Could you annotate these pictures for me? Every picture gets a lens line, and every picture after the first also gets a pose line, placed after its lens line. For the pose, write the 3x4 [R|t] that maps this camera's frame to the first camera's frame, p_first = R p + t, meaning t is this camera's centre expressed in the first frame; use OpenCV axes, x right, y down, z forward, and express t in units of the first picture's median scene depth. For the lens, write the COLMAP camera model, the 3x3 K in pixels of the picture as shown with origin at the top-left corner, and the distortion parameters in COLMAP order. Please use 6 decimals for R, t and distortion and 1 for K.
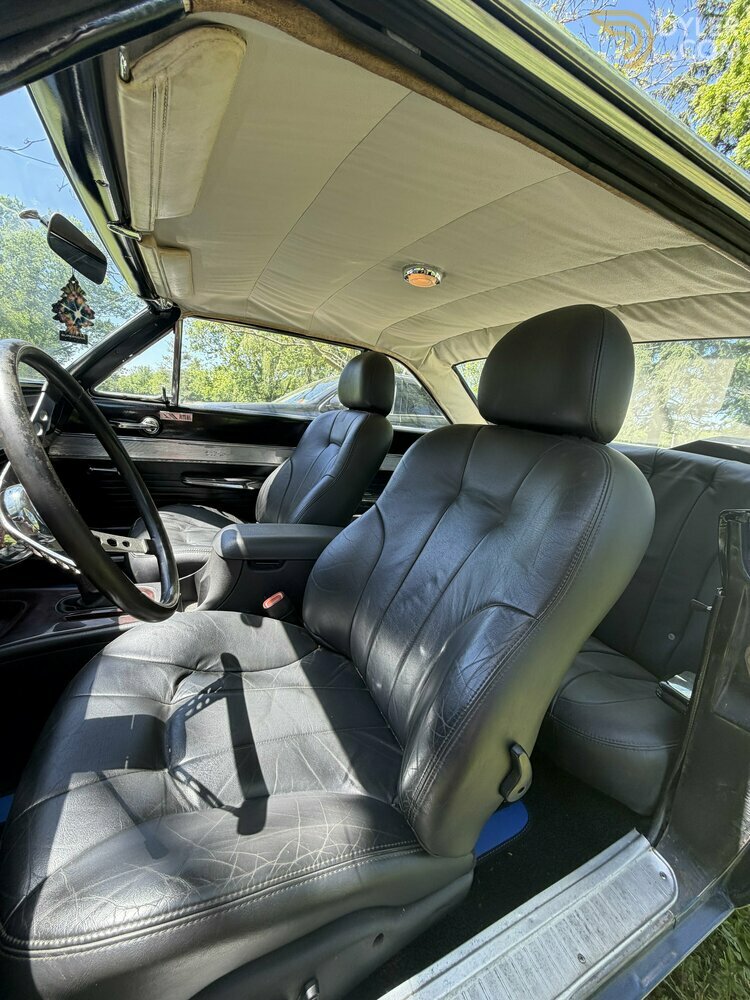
lens RADIAL K [[399.0, 0, 374.6], [0, 399.0, 496.7], [0, 0, 1]] dist [0.001296, -0.000398]
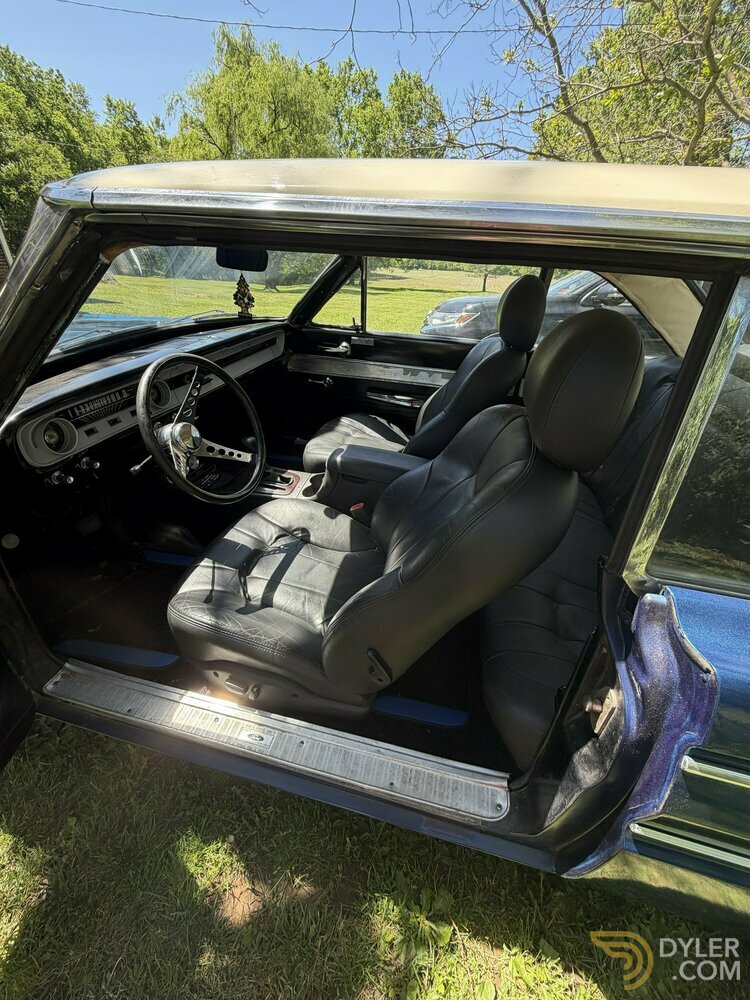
lens RADIAL K [[399.0, 0, 374.6], [0, 399.0, 496.7], [0, 0, 1]] dist [0.001296, -0.000398]
pose [[0.769693, 0.266308, -0.580218, 0.544951], [-0.096312, 0.946877, 0.306834, -0.183587], [0.631108, -0.180286, 0.754454, -0.001108]]
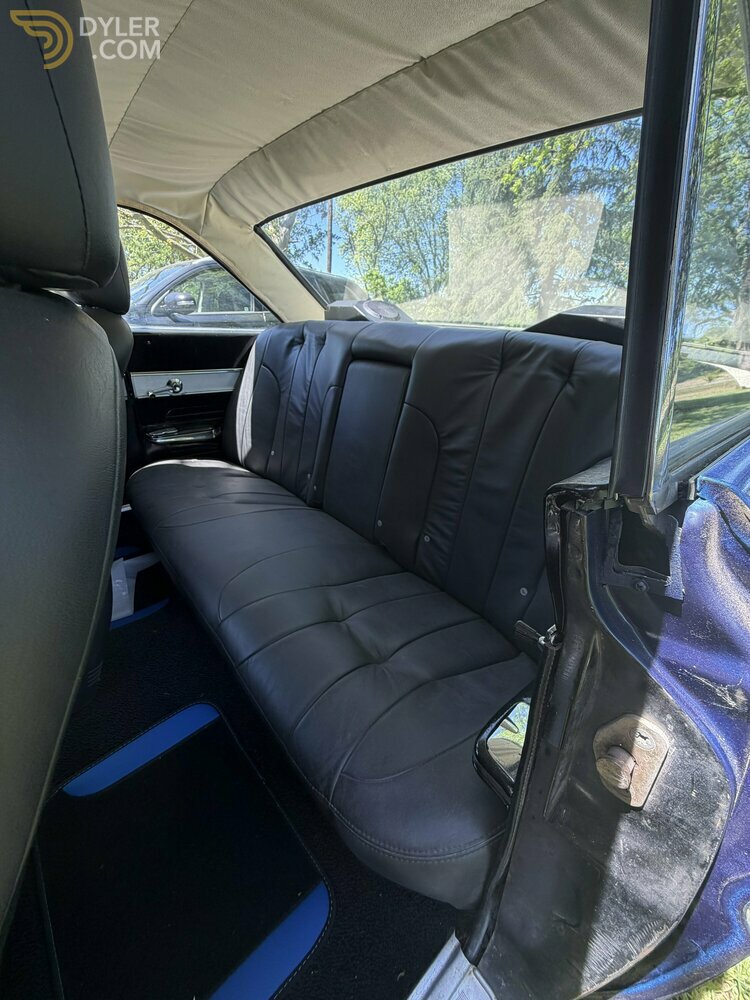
lens RADIAL K [[399.0, 0, 374.6], [0, 399.0, 496.7], [0, 0, 1]] dist [0.001296, -0.000398]
pose [[0.969294, -0.163766, 0.183437, 0.347050], [0.116984, 0.963247, 0.241804, -0.042358], [-0.216294, -0.212920, 0.952828, 0.361934]]
